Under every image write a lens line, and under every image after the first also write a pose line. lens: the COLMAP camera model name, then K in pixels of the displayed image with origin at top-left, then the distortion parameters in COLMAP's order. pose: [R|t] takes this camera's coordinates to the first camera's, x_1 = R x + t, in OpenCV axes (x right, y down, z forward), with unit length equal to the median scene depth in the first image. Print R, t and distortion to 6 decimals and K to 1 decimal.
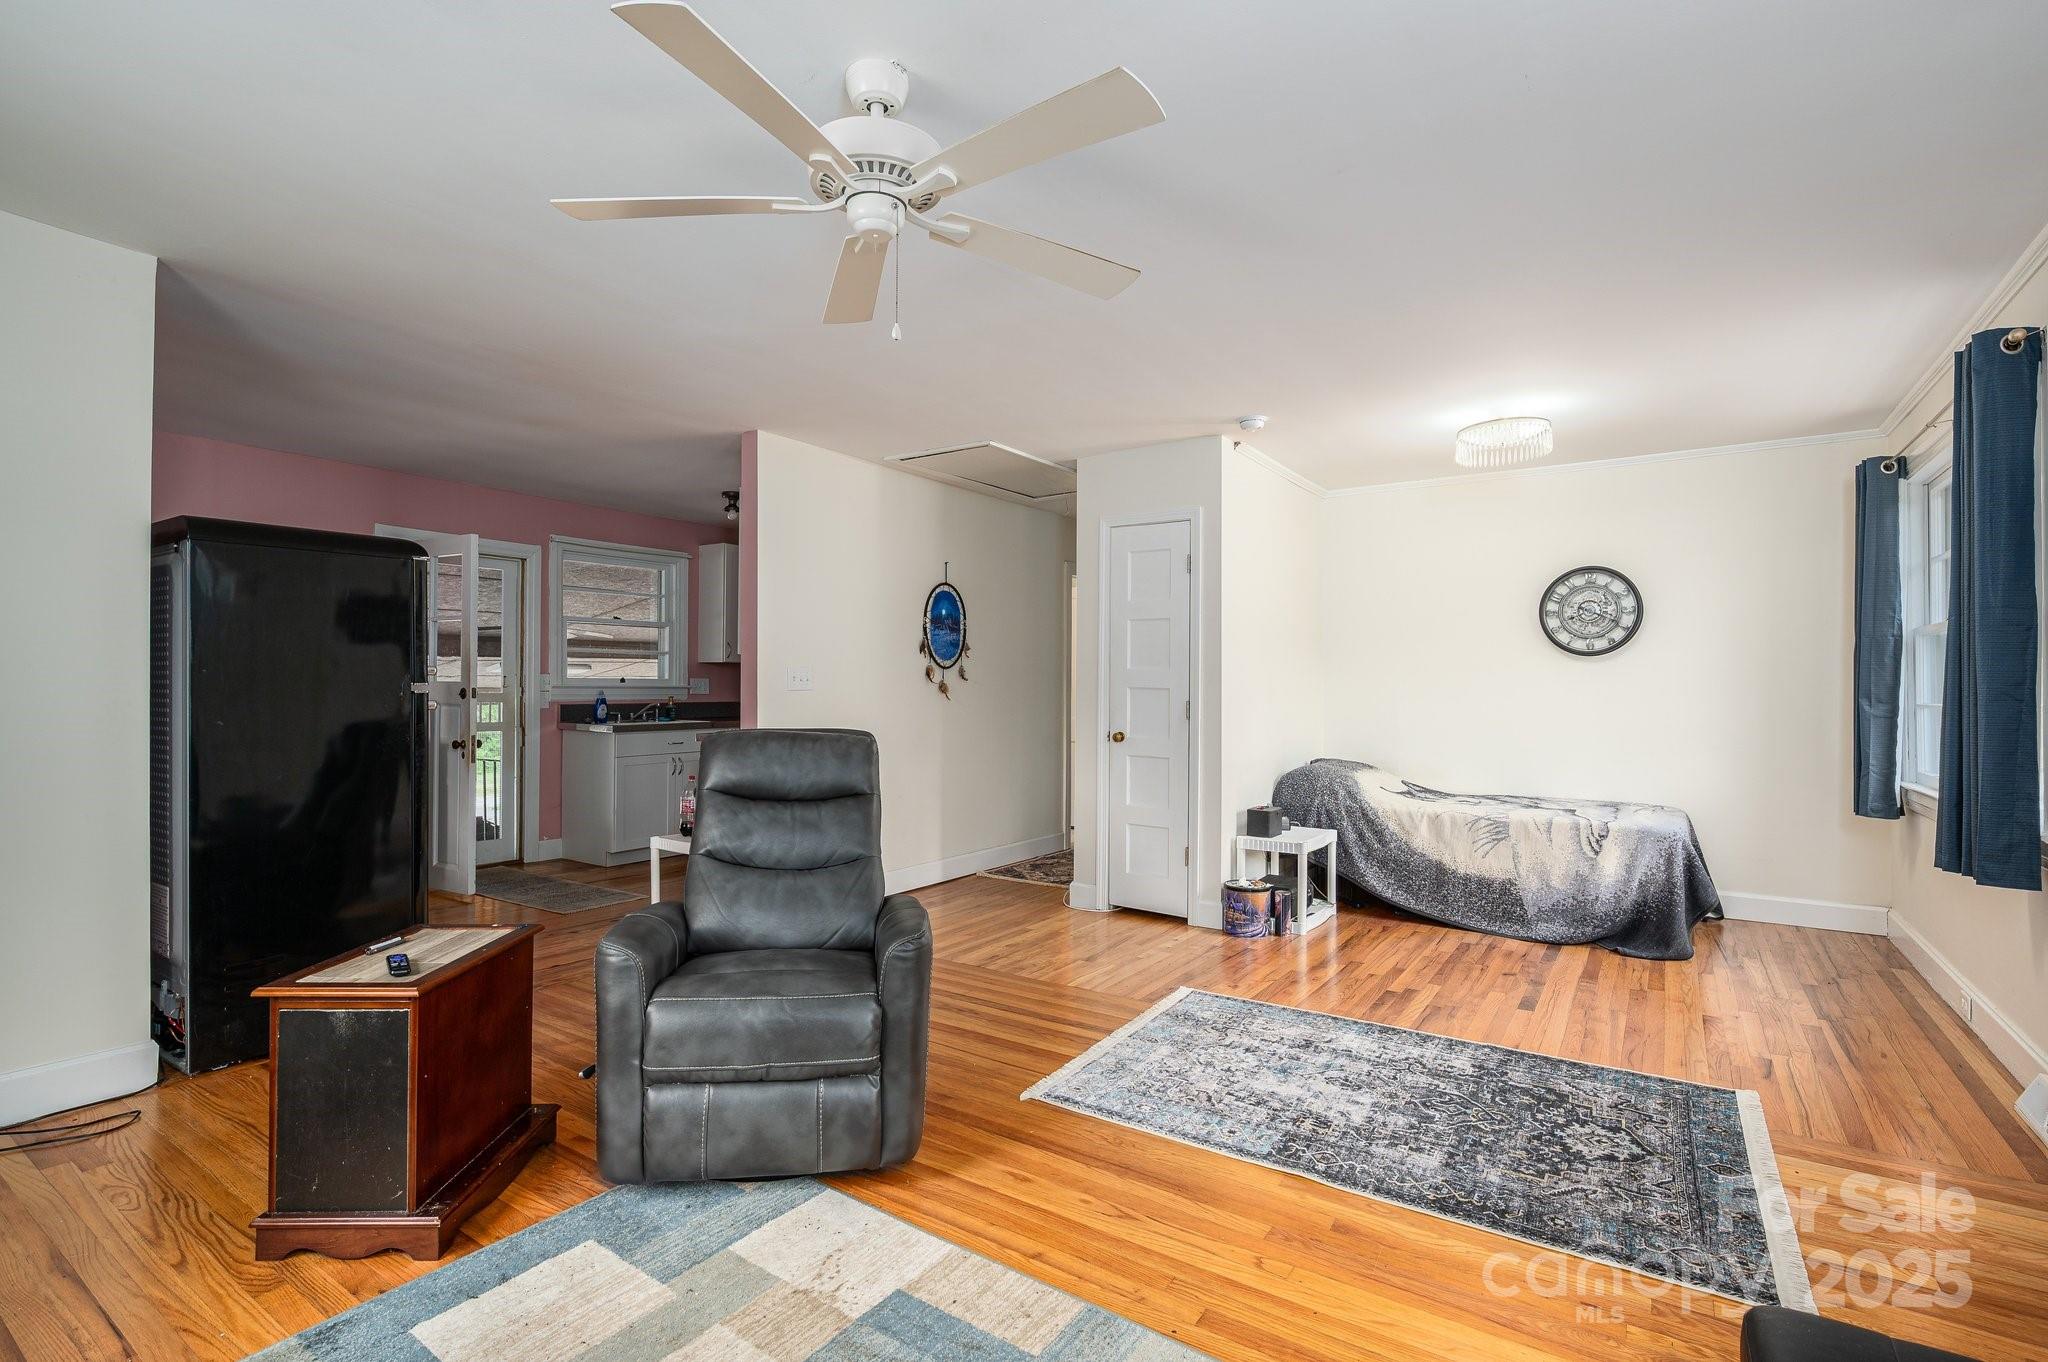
lens RADIAL K [[942.6, 0, 1024.0], [0, 942.6, 681.0], [0, 0, 1]] dist [-0.000205, -0.000078]
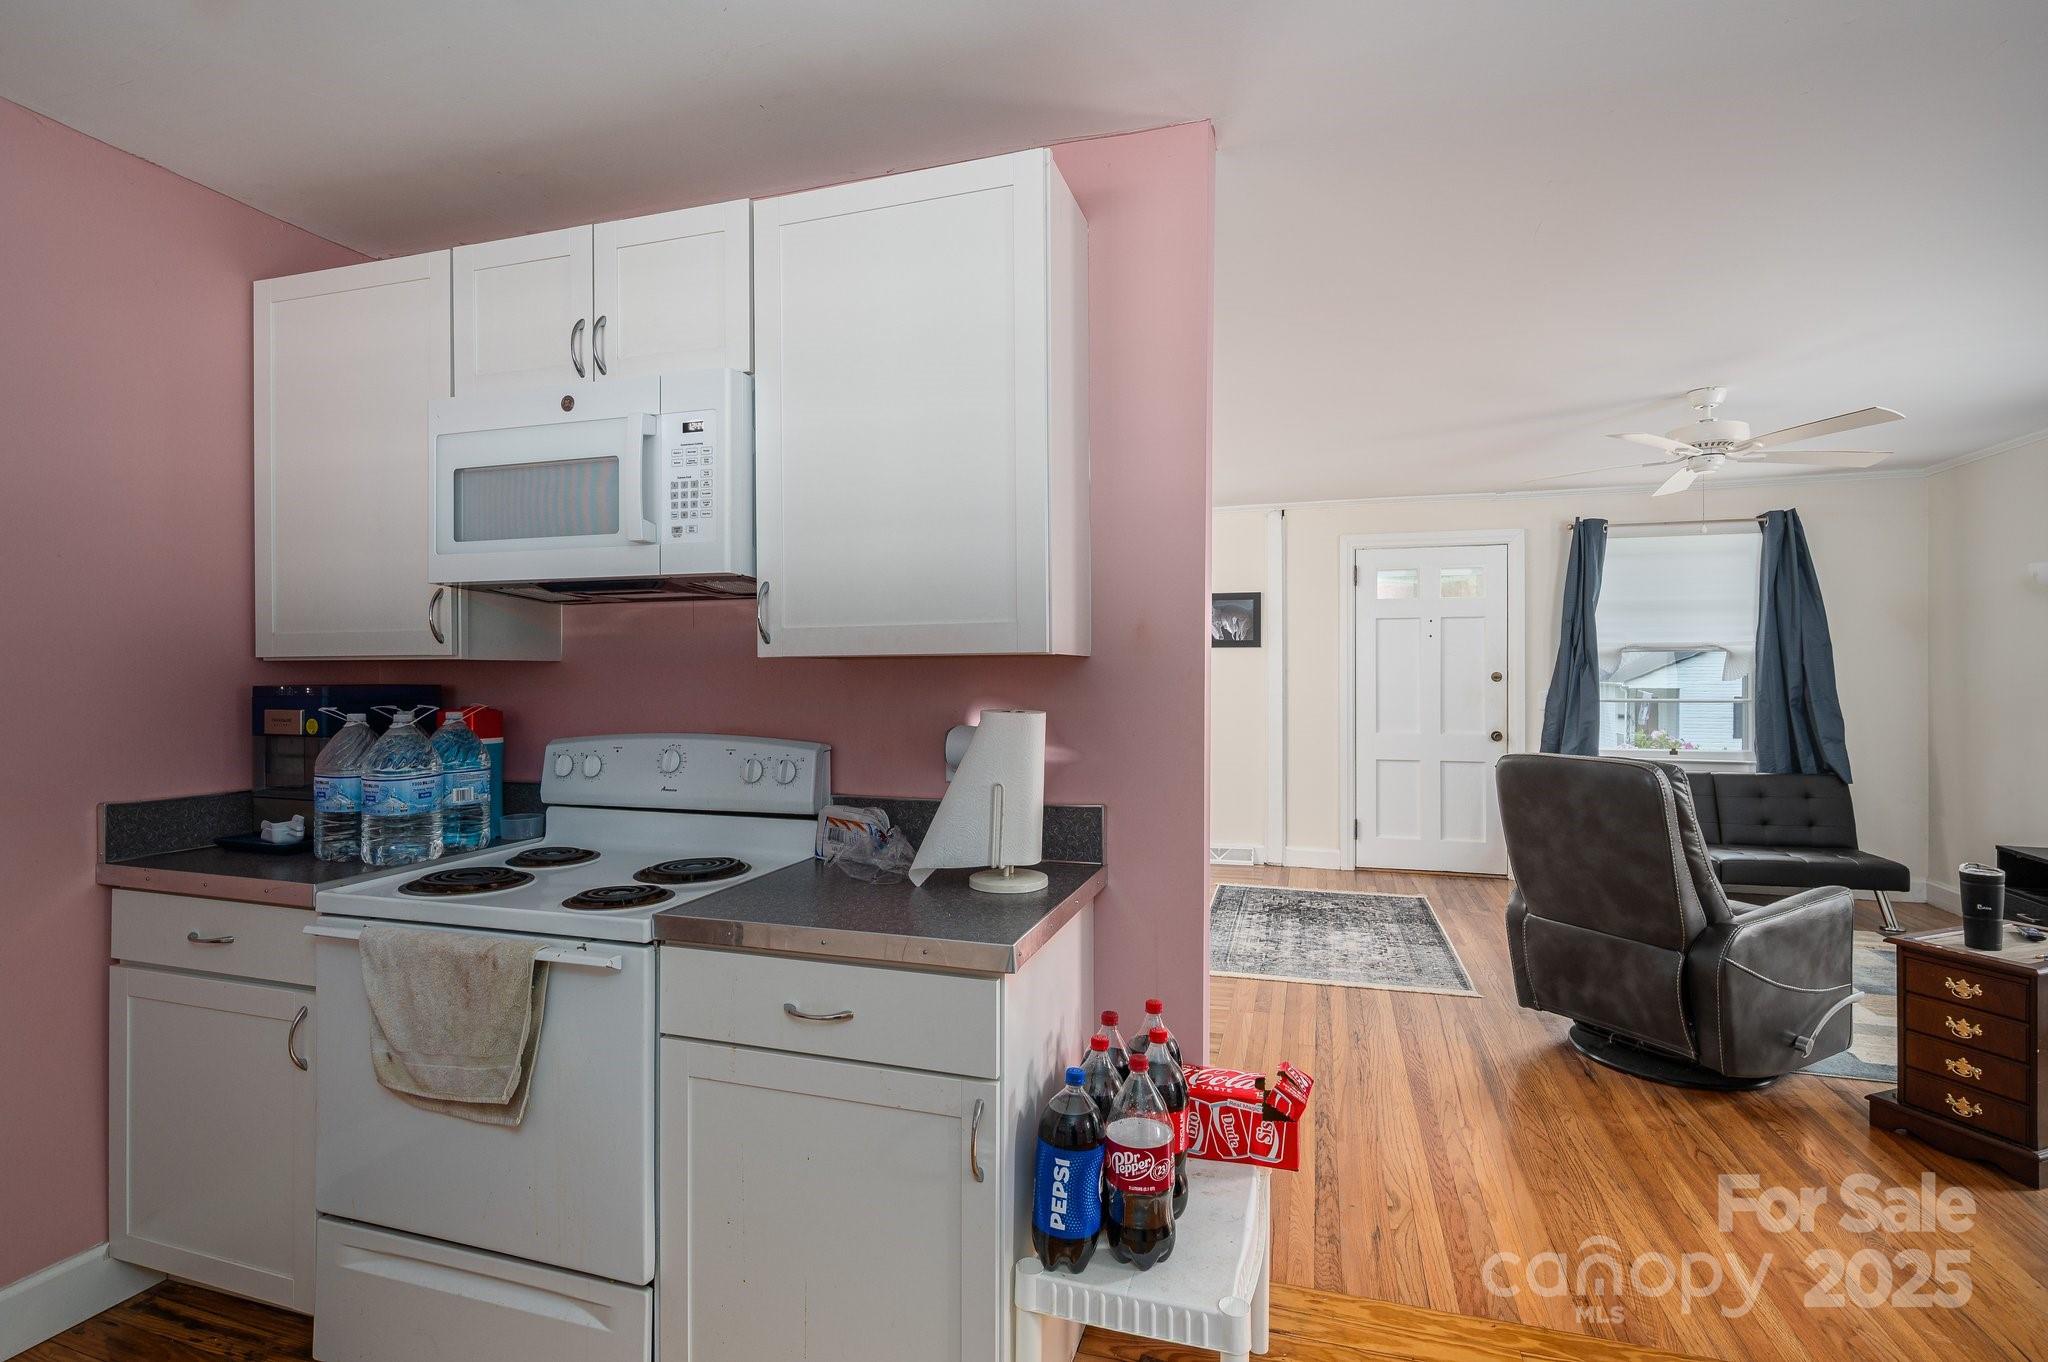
lens RADIAL K [[942.6, 0, 1024.0], [0, 942.6, 681.0], [0, 0, 1]] dist [-0.000205, -0.000078]
pose [[-0.294238, -0.009824, 0.955682, -0.669859], [-0.005386, 0.999948, 0.008621, -0.020108], [-0.955717, -0.002610, -0.294276, 1.221902]]
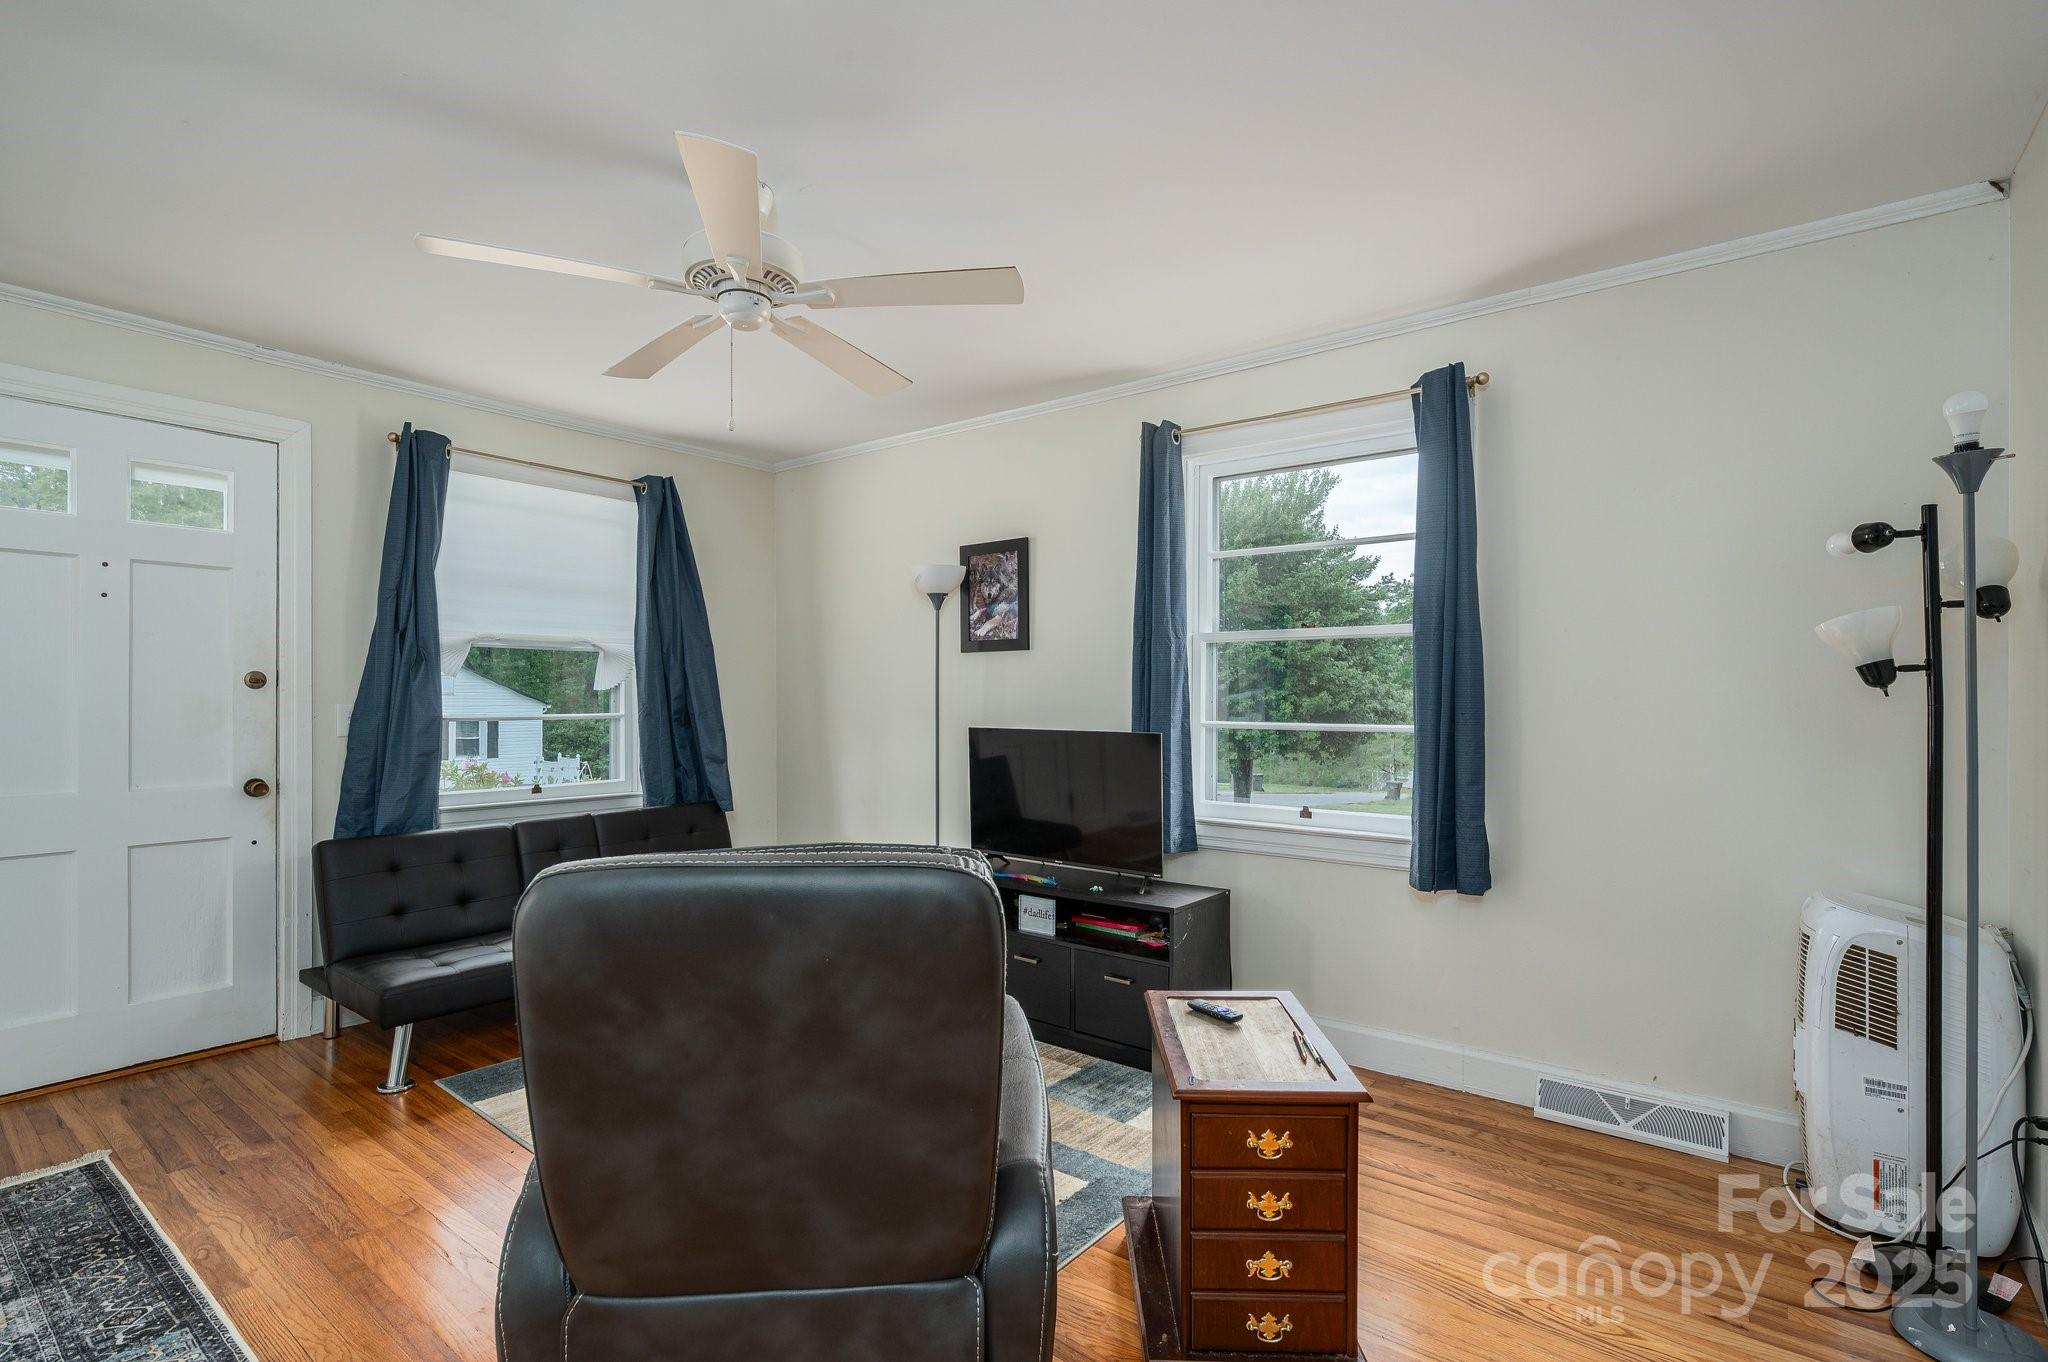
lens RADIAL K [[961.4, 0, 1023.1], [0, 961.4, 693.9], [0, 0, 1]] dist [-0.001186, -0.000635]
pose [[-0.998048, -0.004057, 0.062323, -0.242355], [-0.004666, 0.999943, -0.009639, -0.003039], [-0.062281, -0.009911, -0.998009, 0.904907]]
